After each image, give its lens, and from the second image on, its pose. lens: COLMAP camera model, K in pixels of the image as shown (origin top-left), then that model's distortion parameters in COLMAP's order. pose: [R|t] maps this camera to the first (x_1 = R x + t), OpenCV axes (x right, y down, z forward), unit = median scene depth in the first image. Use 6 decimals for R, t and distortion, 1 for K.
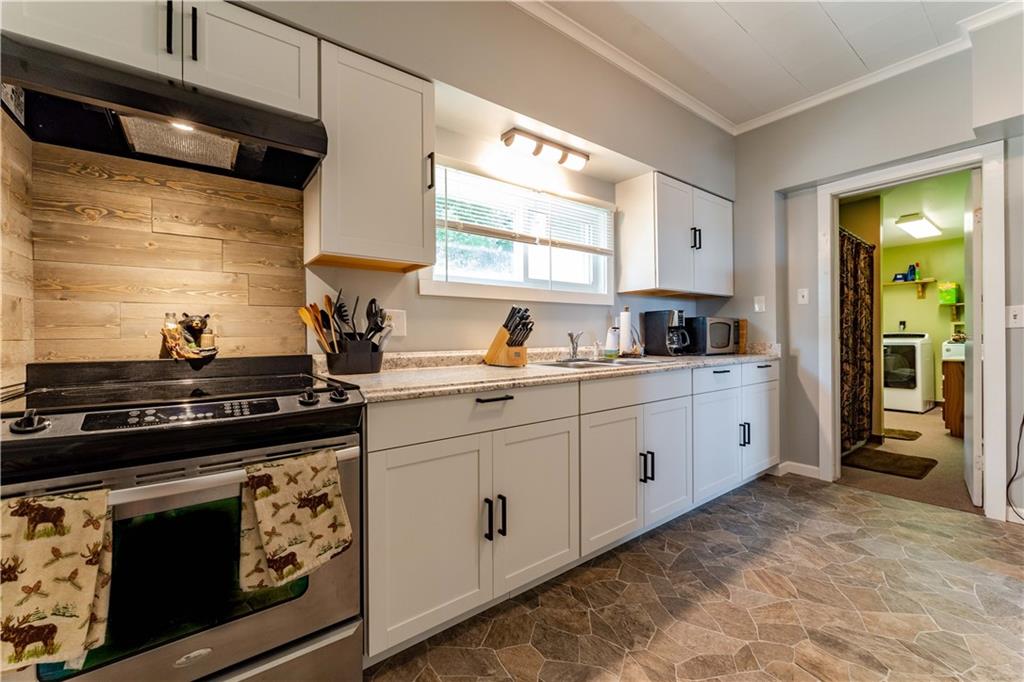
lens RADIAL K [[414.7, 0, 512.0], [0, 414.7, 341.0], [0, 0, 1]] dist [0.000774, 0.000171]
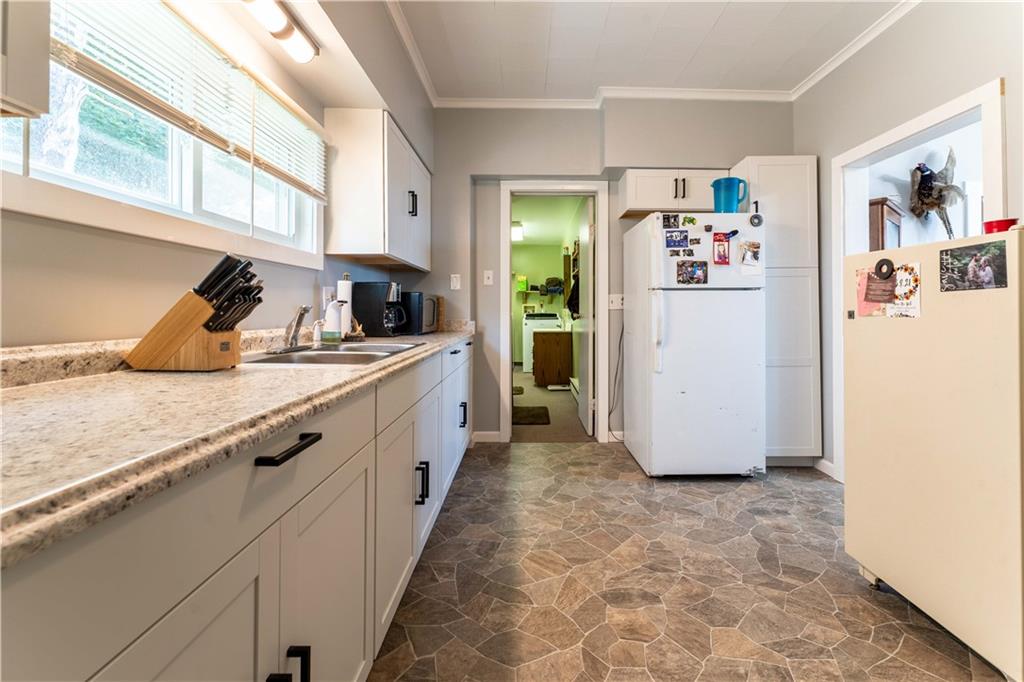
lens RADIAL K [[424.7, 0, 532.0], [0, 424.7, 312.2], [0, 0, 1]] dist [0.001298, -0.000058]
pose [[0.598670, 0.010029, 0.800933, -0.160647], [0.000034, 0.999921, -0.012546, -0.003408], [-0.800996, 0.007538, 0.598622, 0.307617]]
